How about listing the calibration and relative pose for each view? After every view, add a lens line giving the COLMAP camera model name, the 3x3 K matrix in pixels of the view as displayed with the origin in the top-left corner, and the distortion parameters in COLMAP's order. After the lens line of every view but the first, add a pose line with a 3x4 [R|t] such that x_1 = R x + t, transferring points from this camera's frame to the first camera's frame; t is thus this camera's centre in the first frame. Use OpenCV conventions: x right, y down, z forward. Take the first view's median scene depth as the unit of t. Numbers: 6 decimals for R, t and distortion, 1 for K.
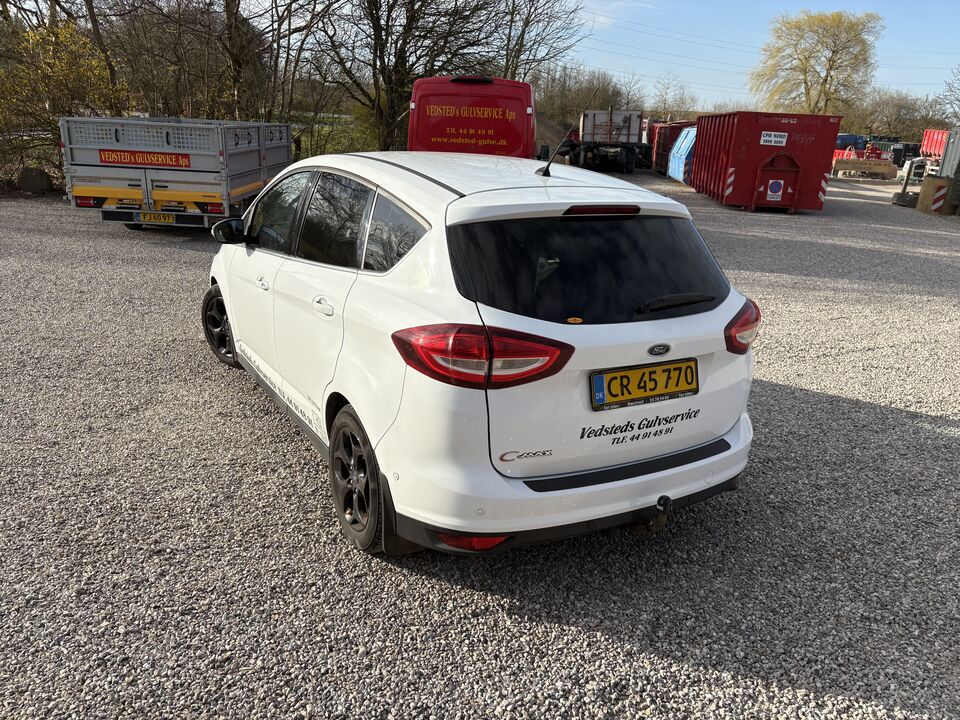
lens RADIAL K [[716.6, 0, 480.9], [0, 716.6, 373.8], [0, 0, 1]] dist [0.053434, -0.066946]
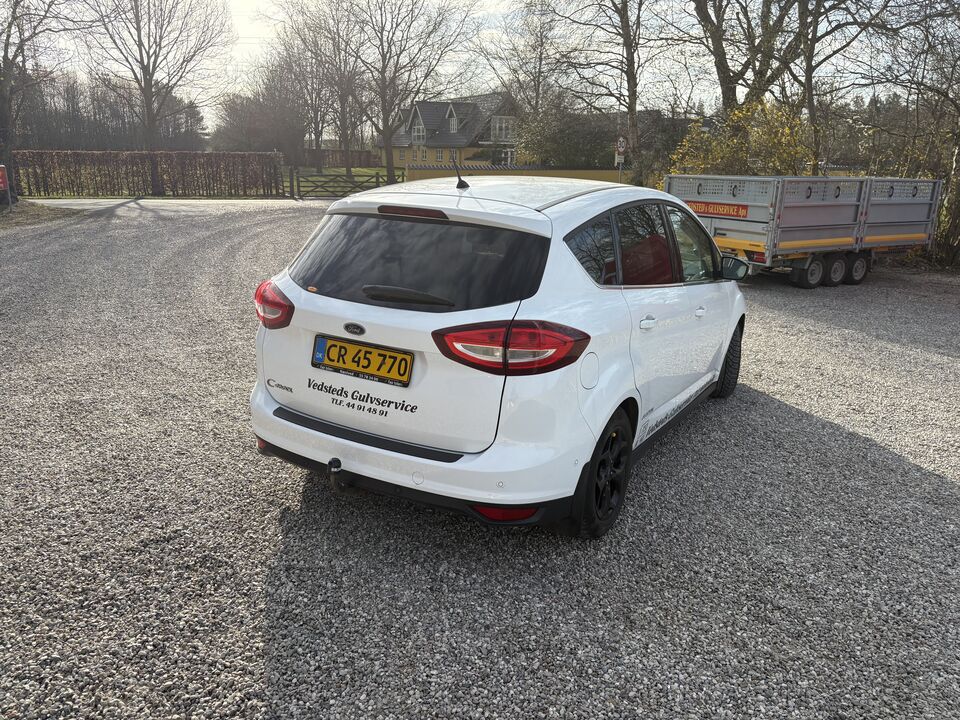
lens RADIAL K [[716.6, 0, 480.9], [0, 716.6, 373.8], [0, 0, 1]] dist [0.053434, -0.066946]
pose [[0.522028, 0.213163, -0.825862, 1.218919], [-0.285264, 0.956141, 0.066474, -0.091084], [0.803811, 0.200887, 0.559940, 0.506926]]
